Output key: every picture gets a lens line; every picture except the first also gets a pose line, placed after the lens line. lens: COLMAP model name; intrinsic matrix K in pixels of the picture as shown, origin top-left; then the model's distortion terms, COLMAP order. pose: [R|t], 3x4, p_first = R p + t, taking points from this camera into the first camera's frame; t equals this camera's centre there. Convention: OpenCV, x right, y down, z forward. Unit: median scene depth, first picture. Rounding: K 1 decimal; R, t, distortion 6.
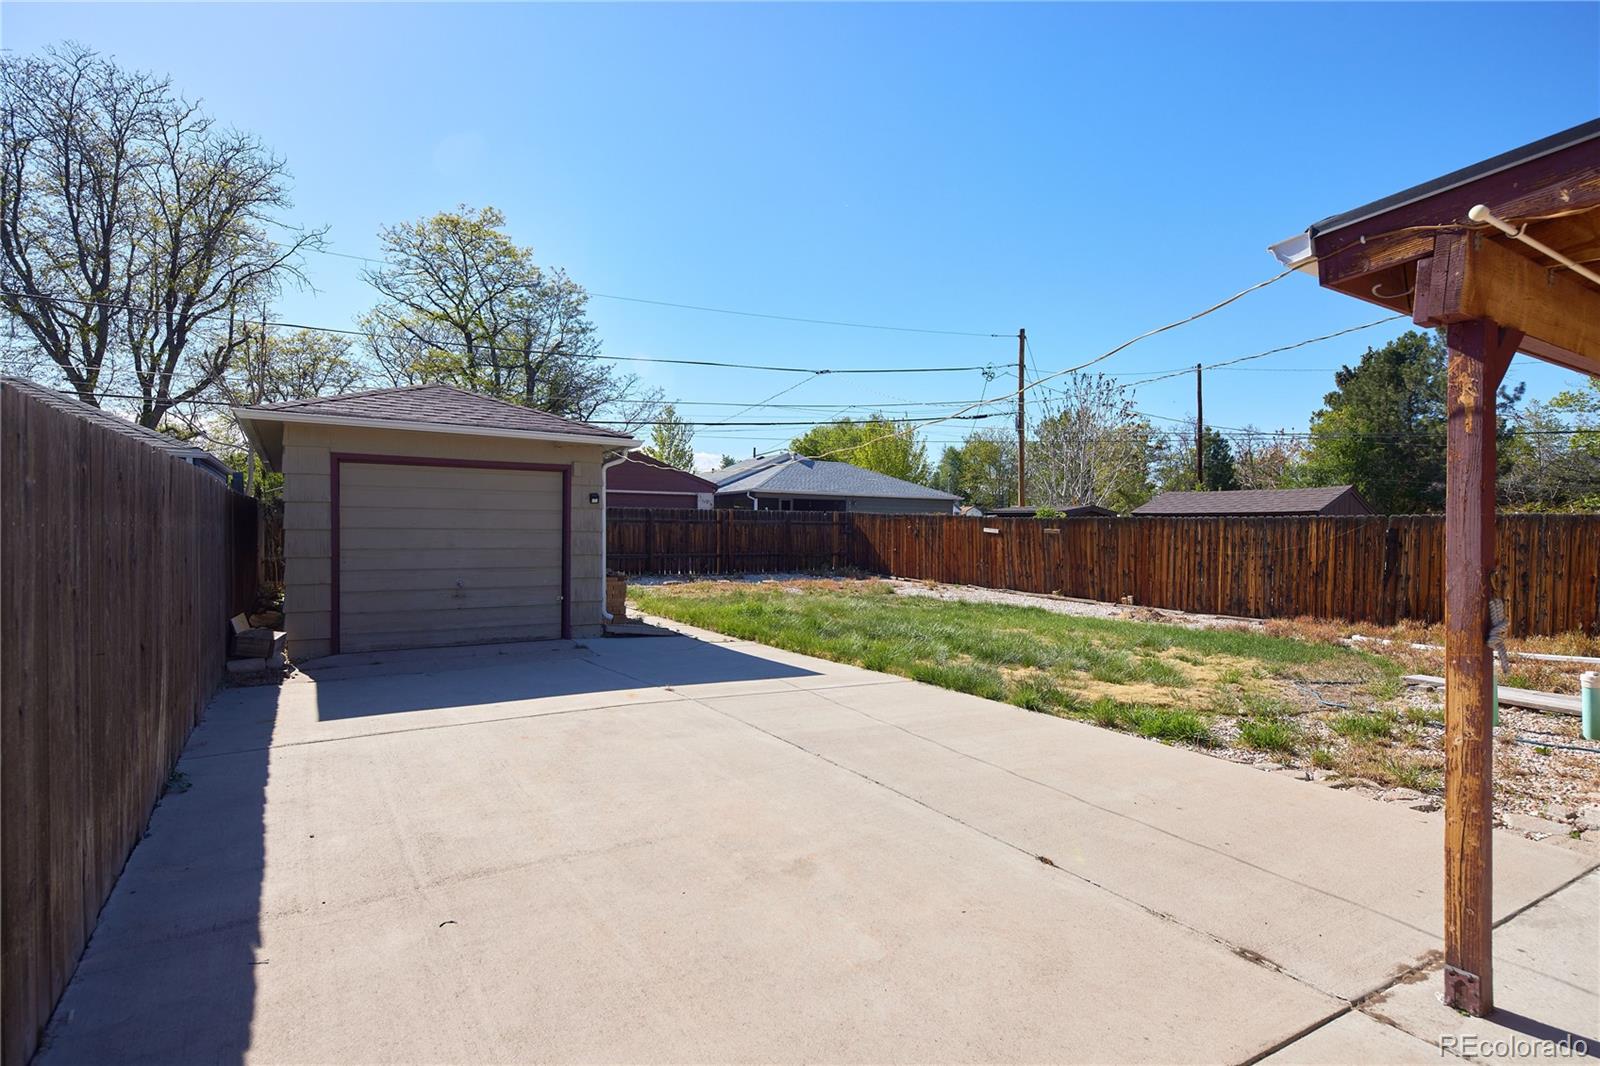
lens RADIAL K [[790.7, 0, 800.0], [0, 790.7, 541.1], [0, 0, 1]] dist [0.013422, -0.000598]
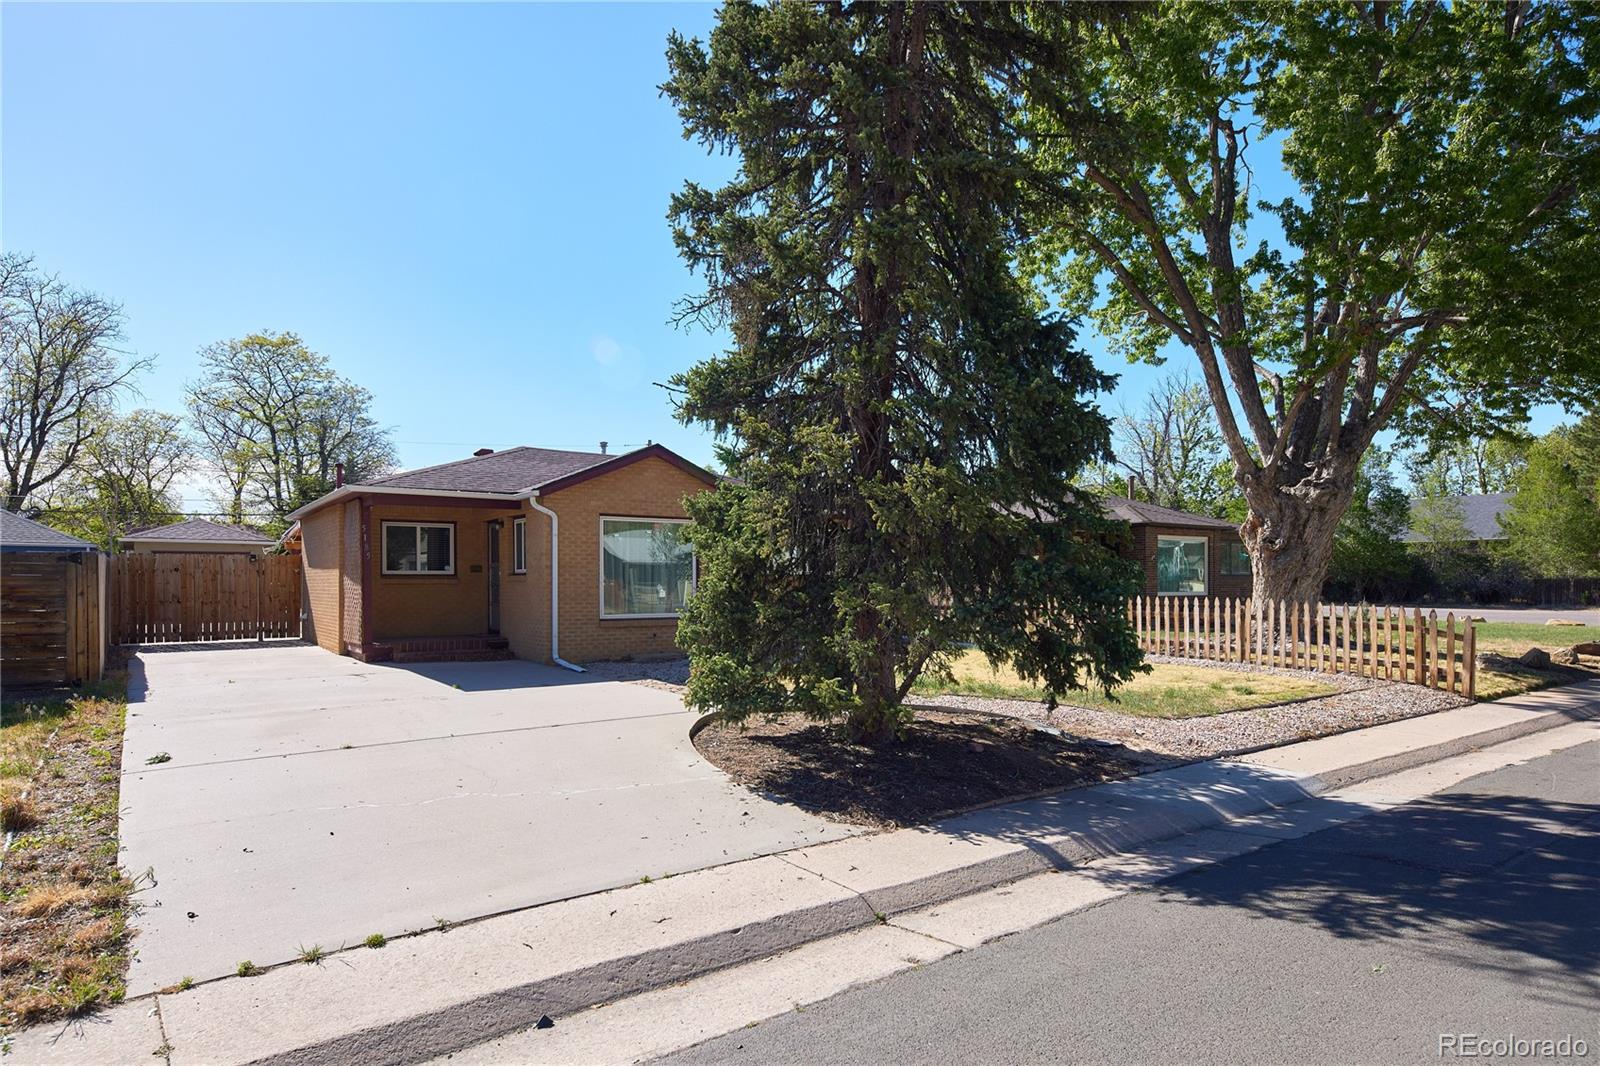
lens RADIAL K [[908.1, 0, 788.9], [0, 908.1, 580.6], [0, 0, 1]] dist [0.016570, 0.001941]
pose [[0.998147, -0.006735, 0.060474, 0.378769], [0.006921, 0.999972, -0.002854, -0.004558], [-0.060453, 0.003268, 0.998166, -0.611146]]
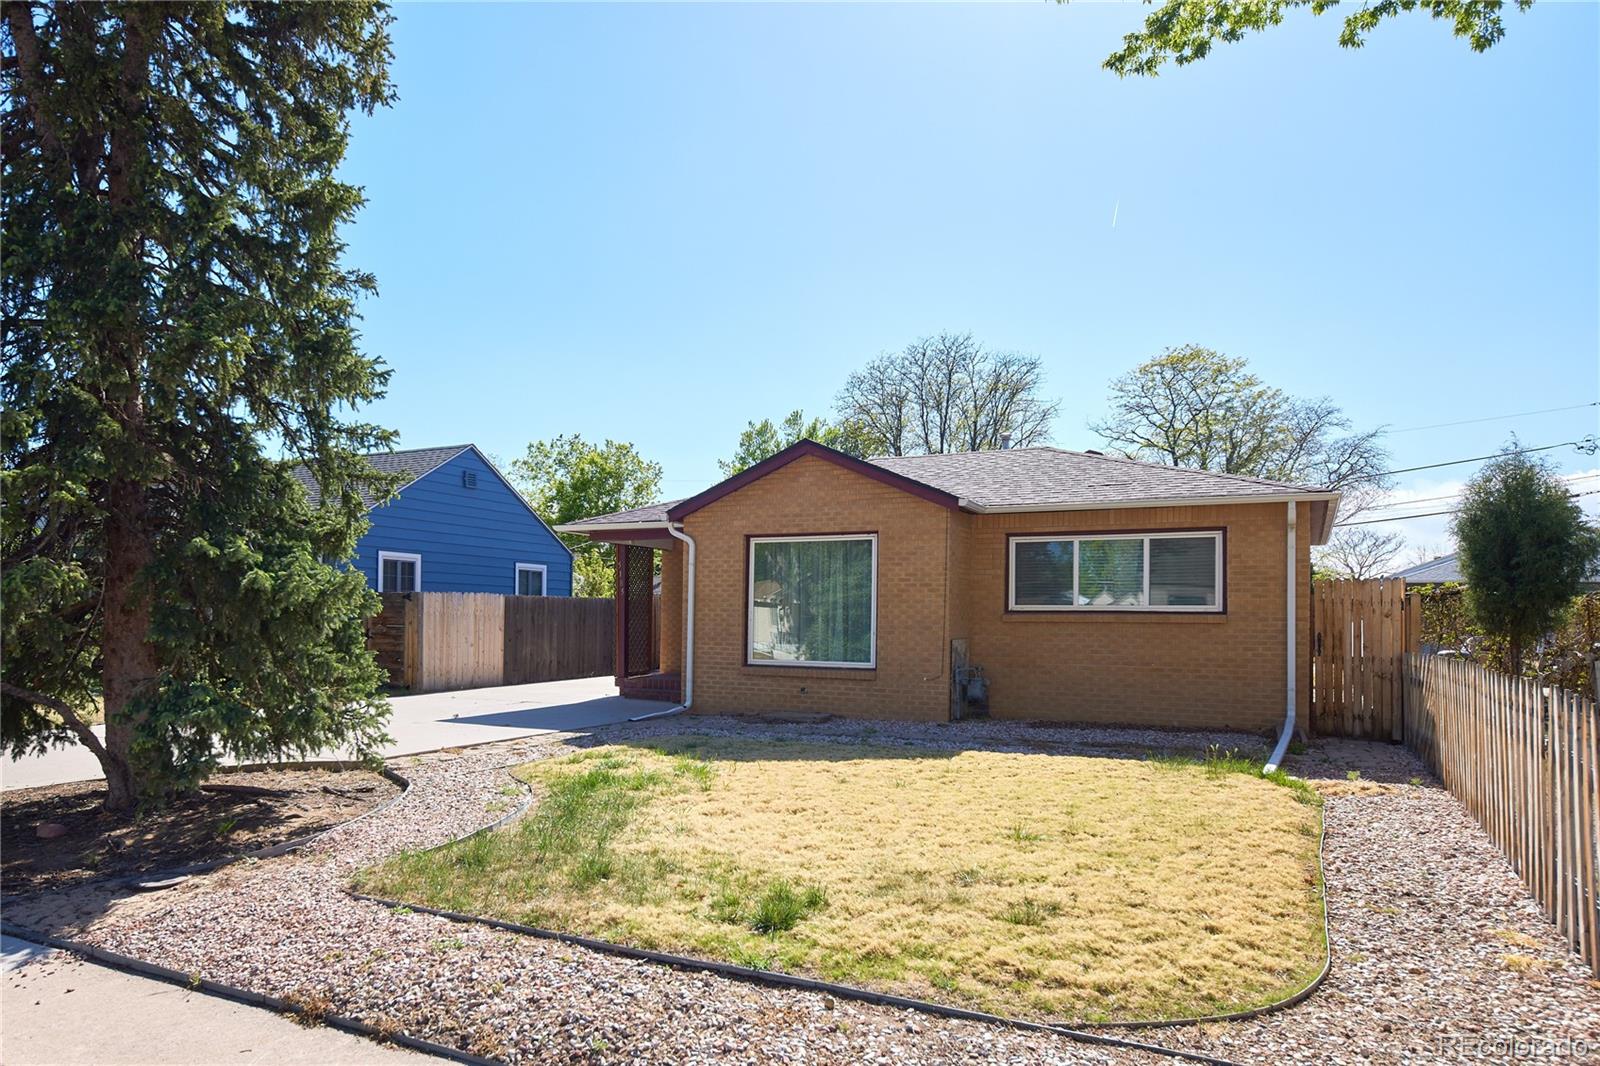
lens RADIAL K [[1056.9, 0, 744.5], [0, 1056.9, 612.5], [0, 0, 1]] dist [0.025301, 0.001106]
pose [[0.488447, -0.006868, -0.872567, 0.719860], [-0.012585, 0.999810, -0.014915, -0.001683], [0.872503, 0.018267, 0.488267, -0.338548]]
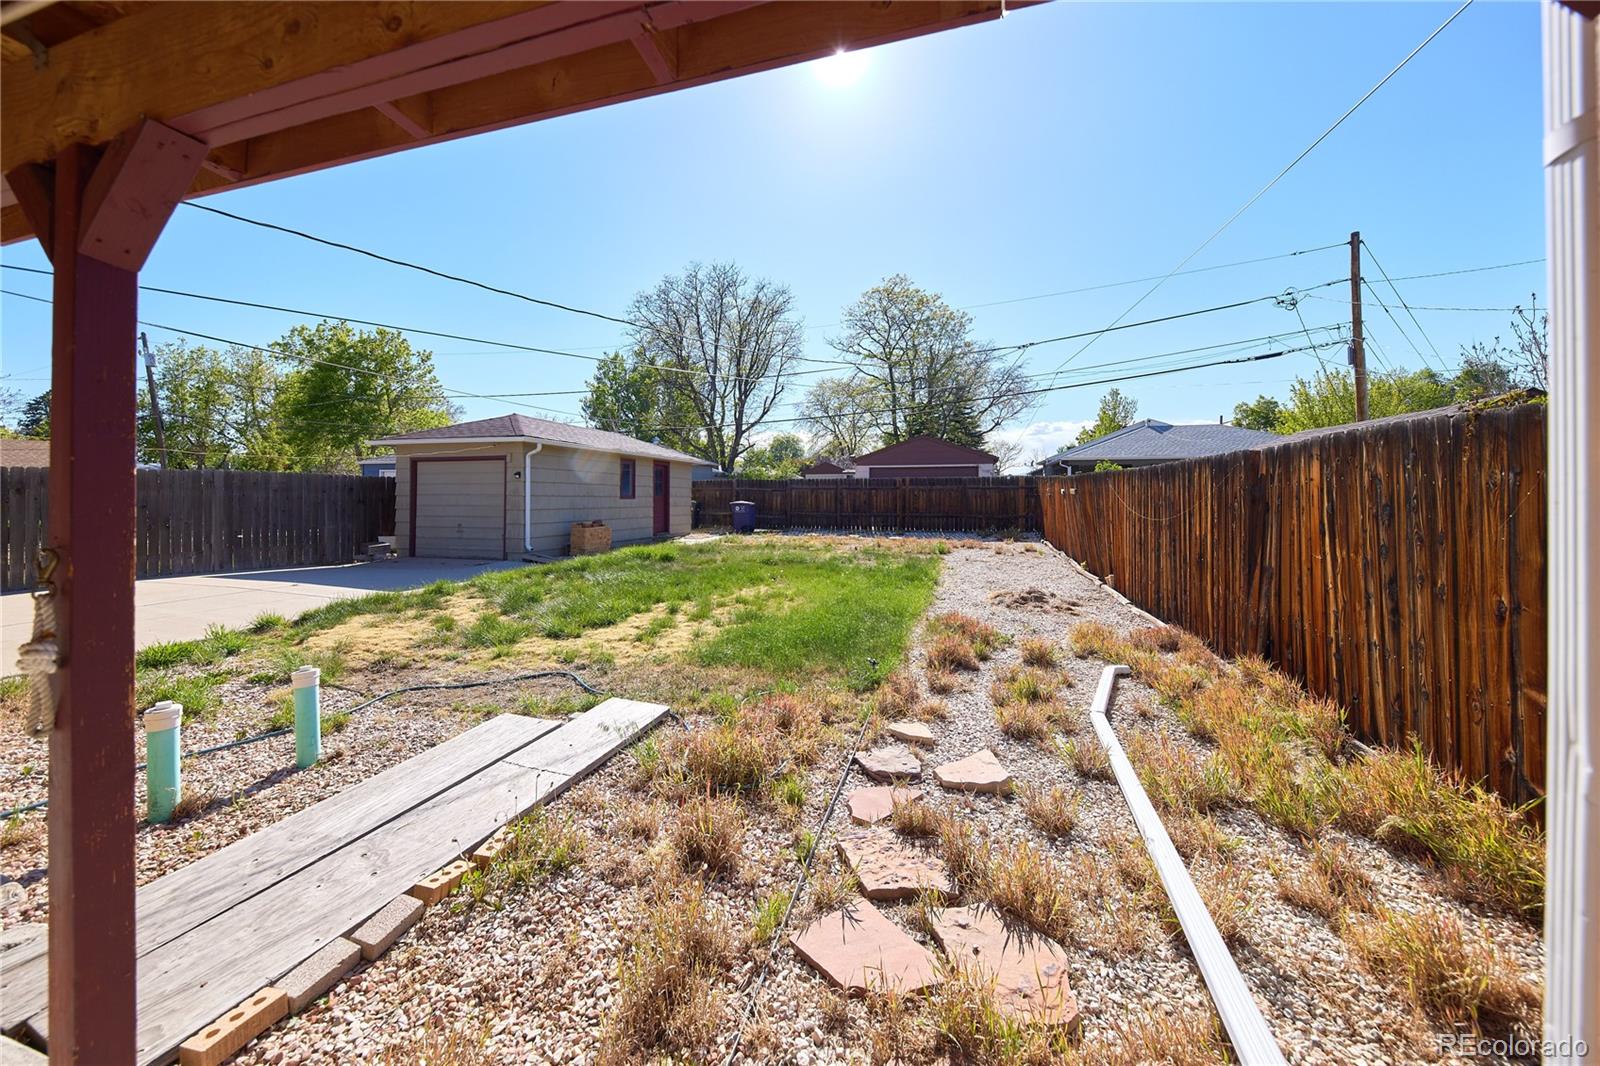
lens RADIAL K [[577.8, 0, 807.3], [0, 577.8, 493.4], [0, 0, 1]] dist [0.005721, -0.001689]
pose [[0.660343, -0.013208, -0.750848, 0.328785], [-0.003604, 0.999778, -0.020757, 0.001894], [0.750956, 0.016413, 0.660149, 0.212003]]
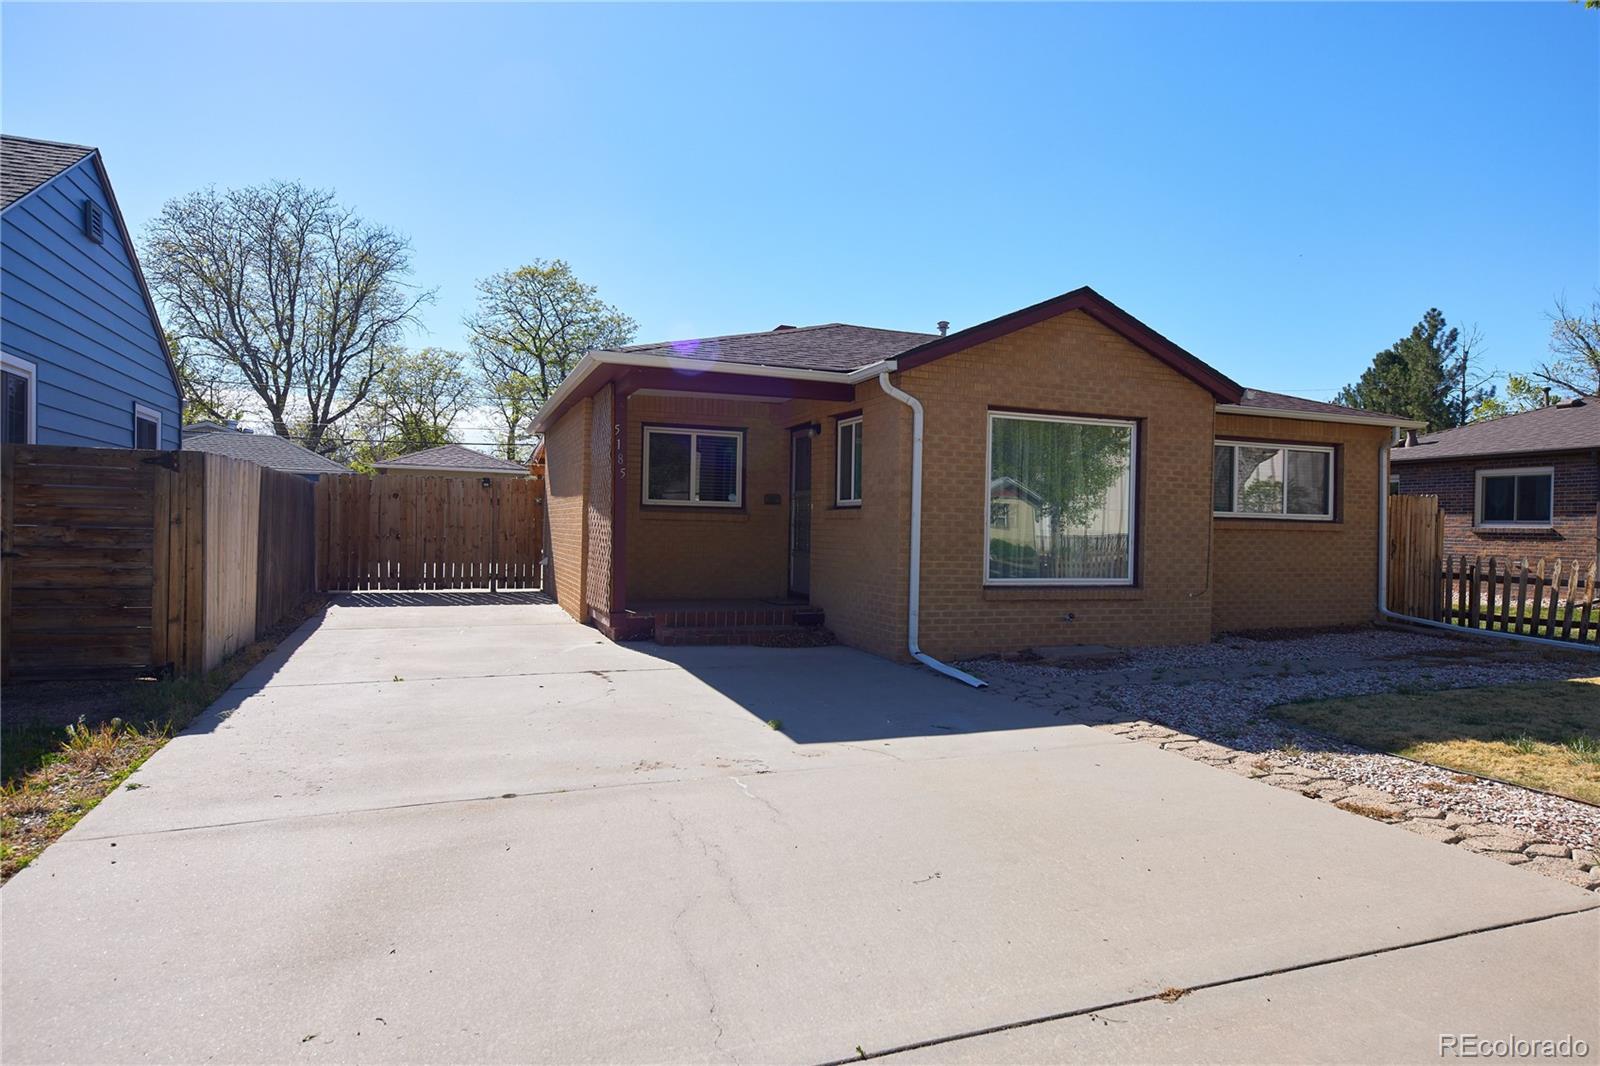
lens RADIAL K [[919.8, 0, 807.0], [0, 919.8, 527.8], [0, 0, 1]] dist [0.020273, 0.006126]
pose [[0.983257, 0.016686, -0.181461, 0.302636], [-0.017222, 0.999851, -0.001382, -0.002881], [0.181410, 0.004484, 0.983397, -0.407732]]
